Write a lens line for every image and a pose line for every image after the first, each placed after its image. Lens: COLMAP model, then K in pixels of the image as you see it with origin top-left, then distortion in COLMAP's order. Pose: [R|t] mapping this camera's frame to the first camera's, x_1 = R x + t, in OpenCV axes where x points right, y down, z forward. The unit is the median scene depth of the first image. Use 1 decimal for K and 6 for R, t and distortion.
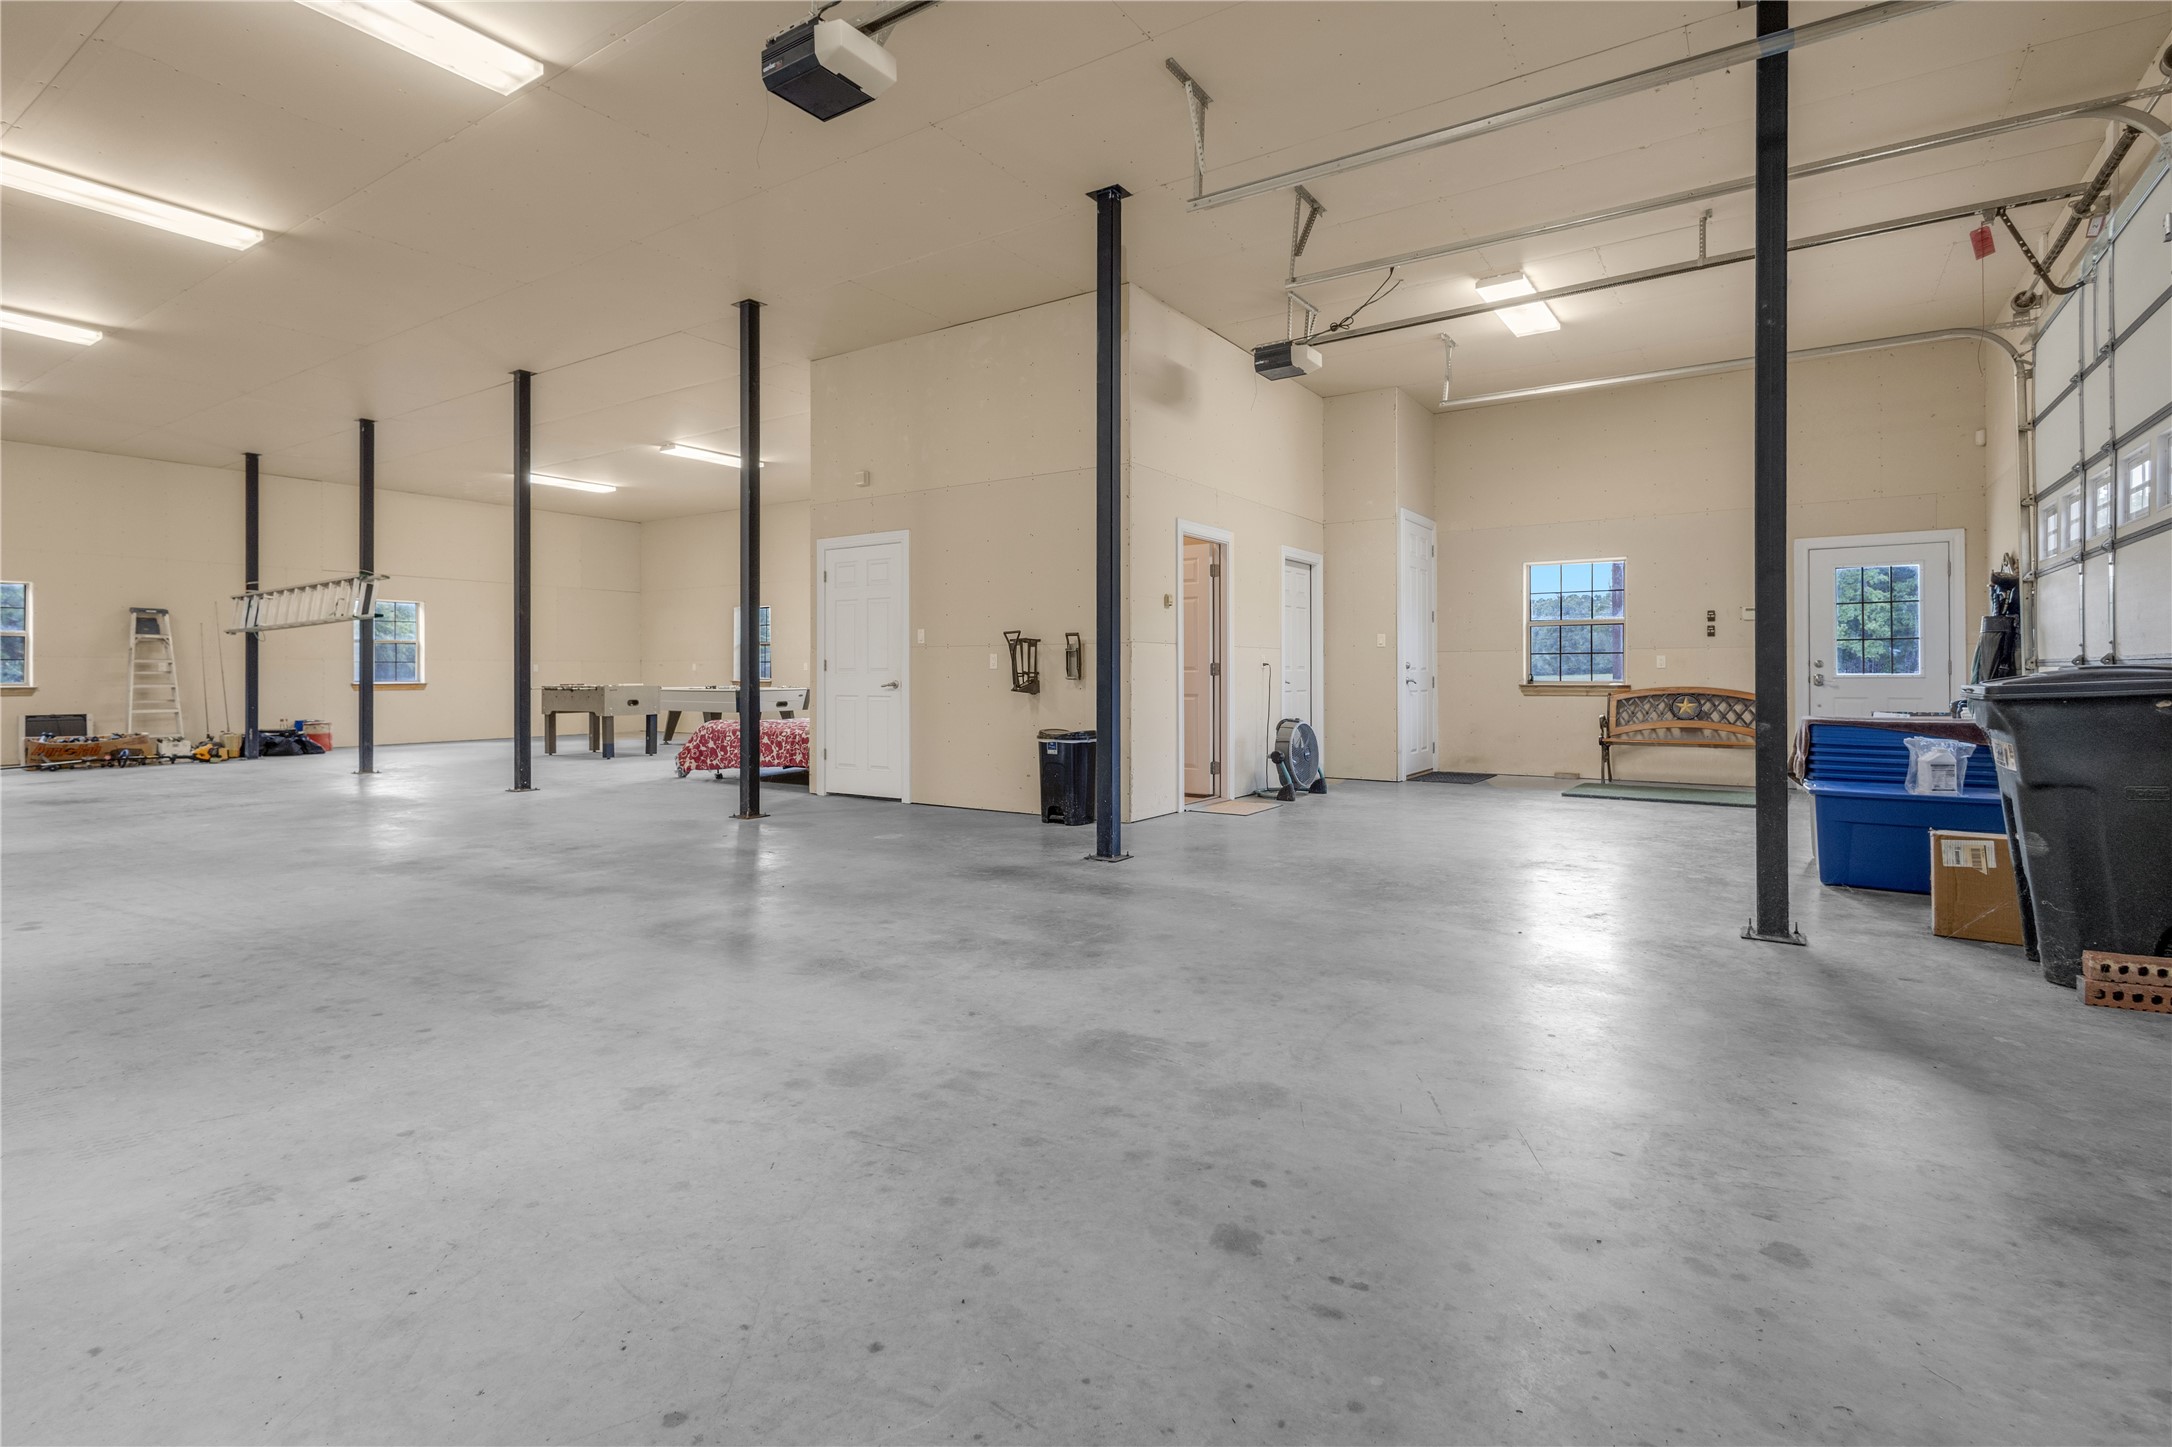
lens RADIAL K [[1036.3, 0, 1092.7], [0, 1036.3, 667.0], [0, 0, 1]] dist [0.001453, -0.000148]
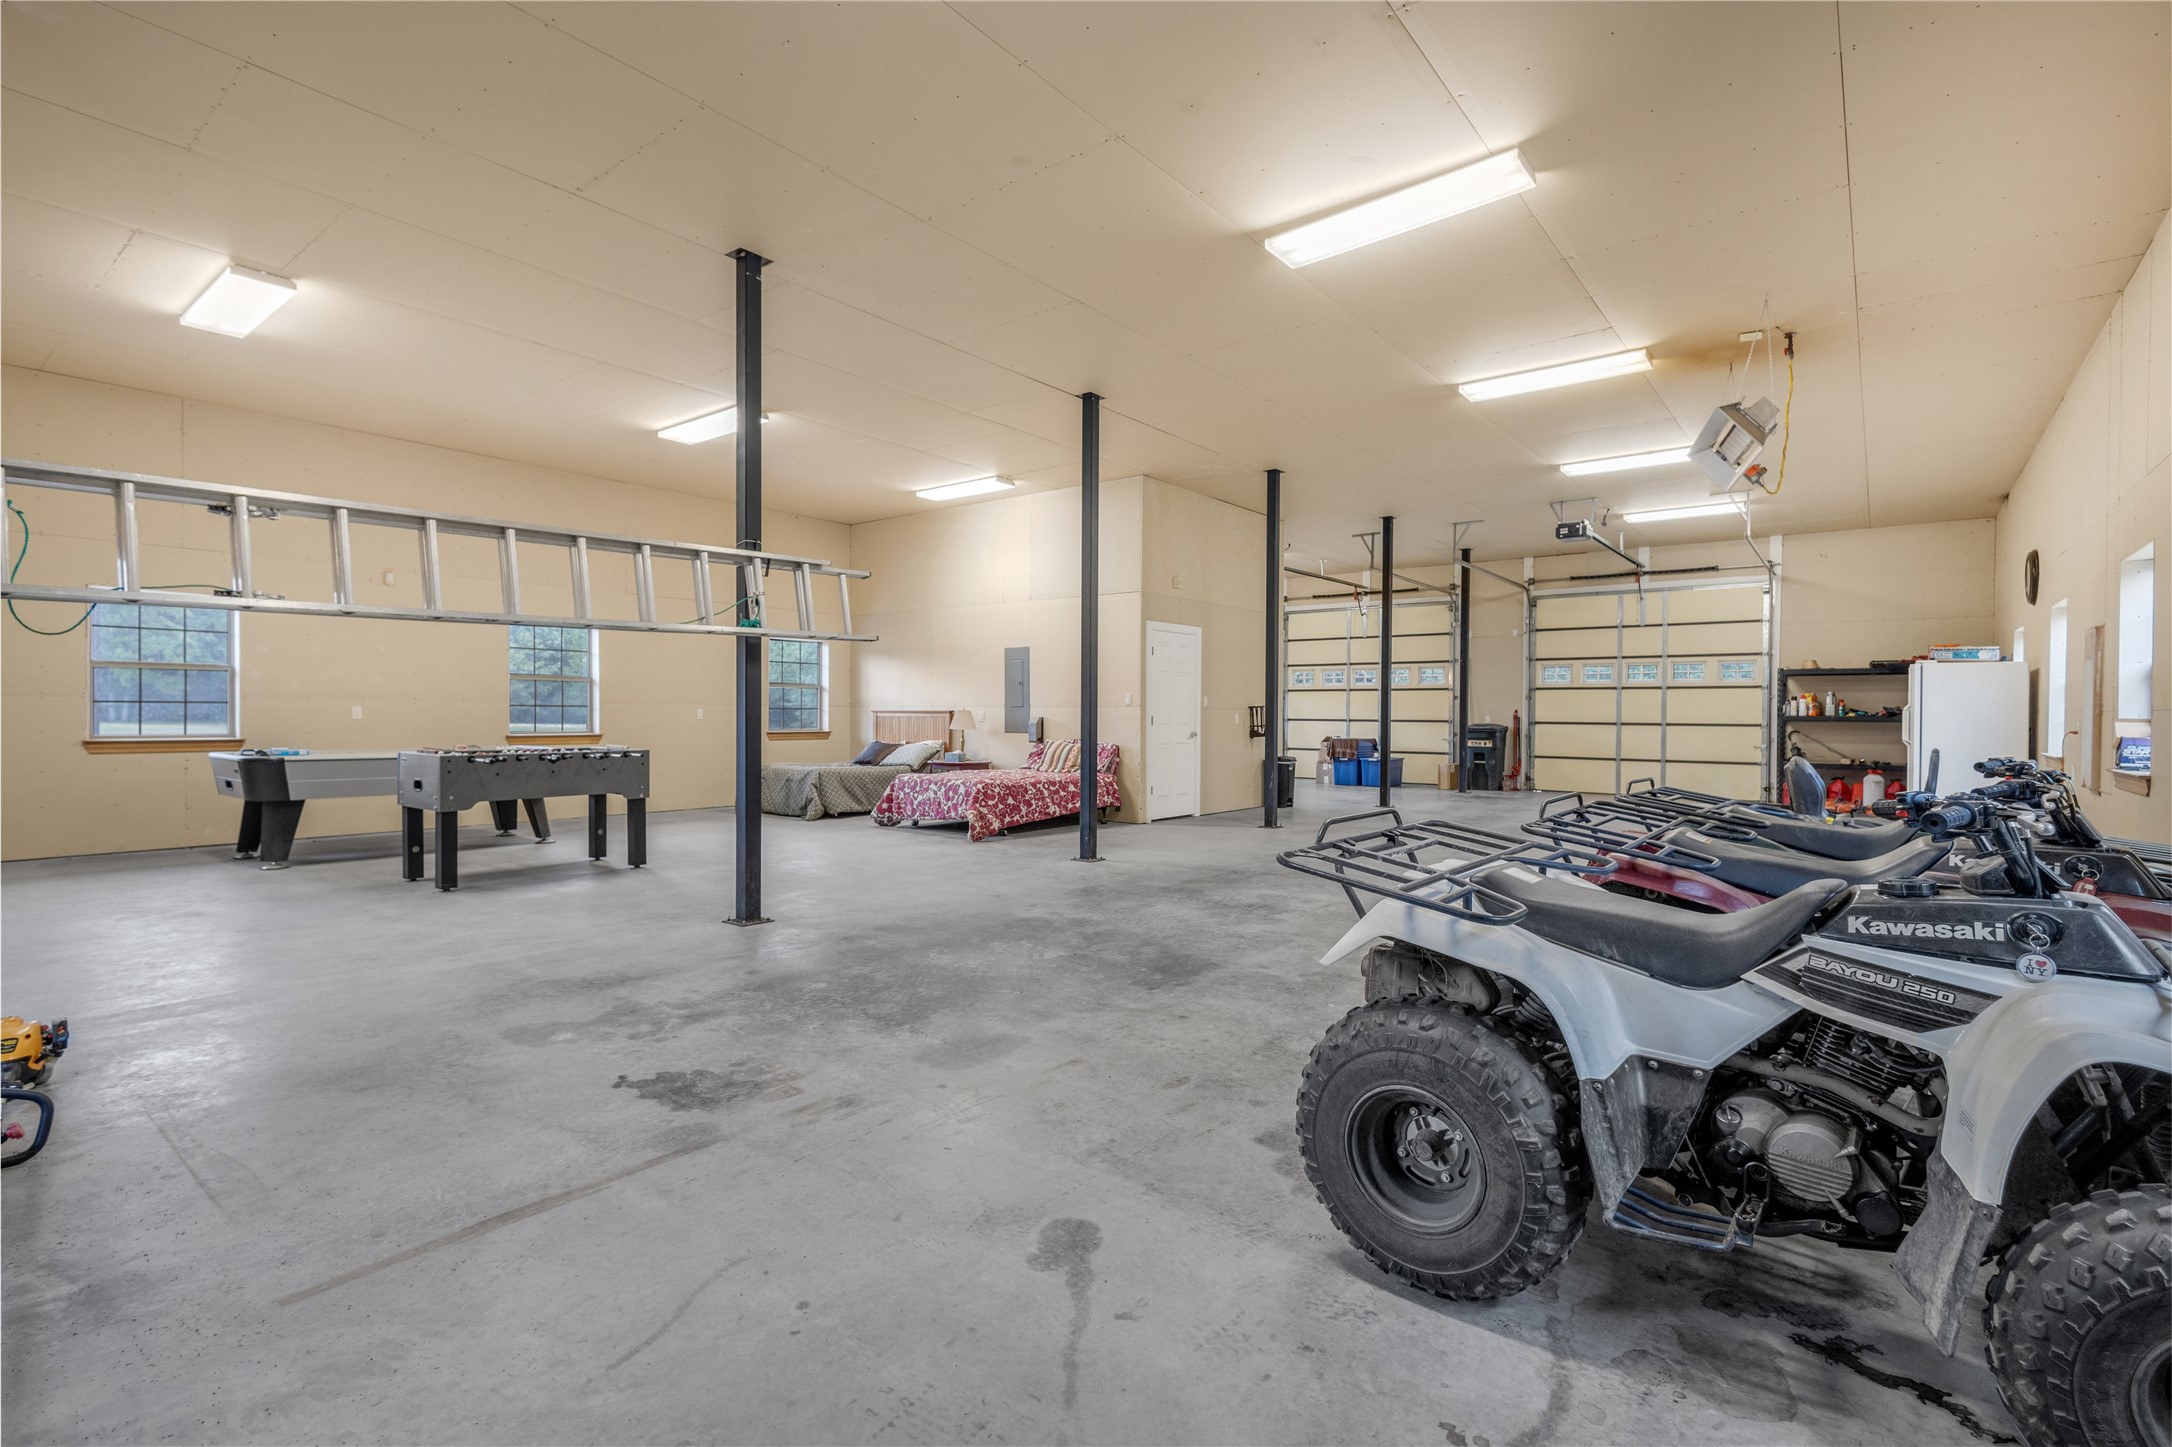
lens RADIAL K [[1018.8, 0, 1063.8], [0, 1018.8, 722.7], [0, 0, 1]] dist [0.001760, -0.001194]
pose [[0.095922, -0.003479, 0.995383, -1.413537], [-0.005369, 0.999978, 0.004012, -0.003250], [-0.995374, -0.005729, 0.095901, 0.922614]]
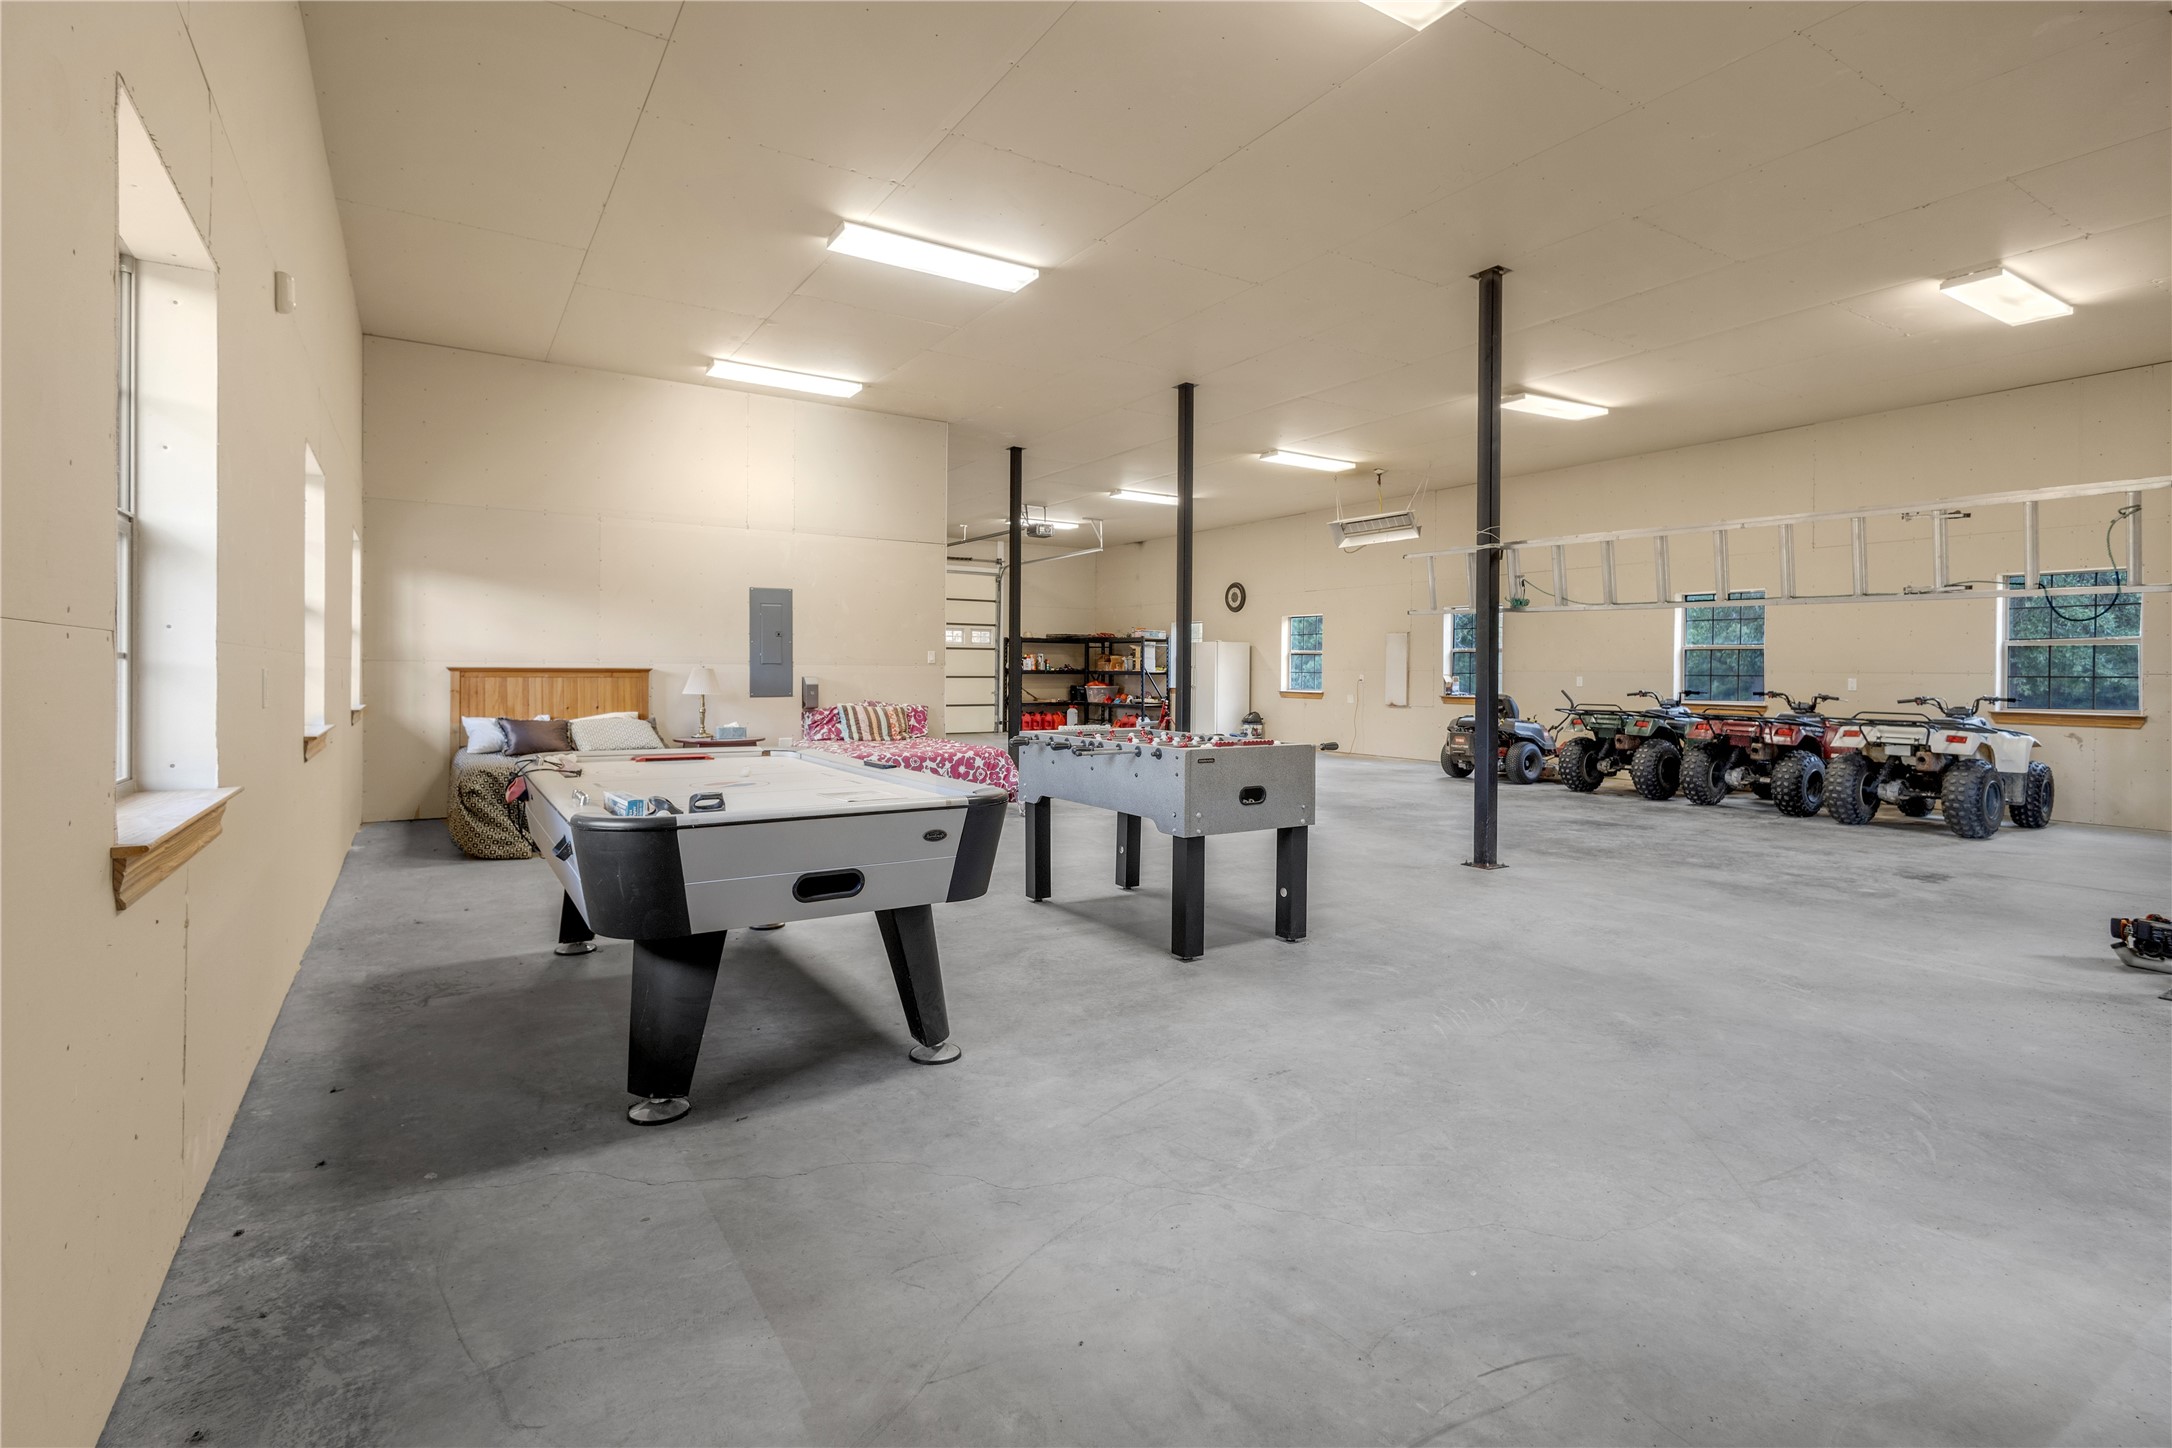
lens RADIAL K [[1012.6, 0, 1071.9], [0, 1012.6, 671.7], [0, 0, 1]] dist [0.000743, -0.000195]
pose [[-0.912918, -0.000835, 0.408142, -0.835151], [-0.000798, 1.000000, 0.000260, -0.010599], [-0.408142, -0.000088, -0.912918, 1.897802]]
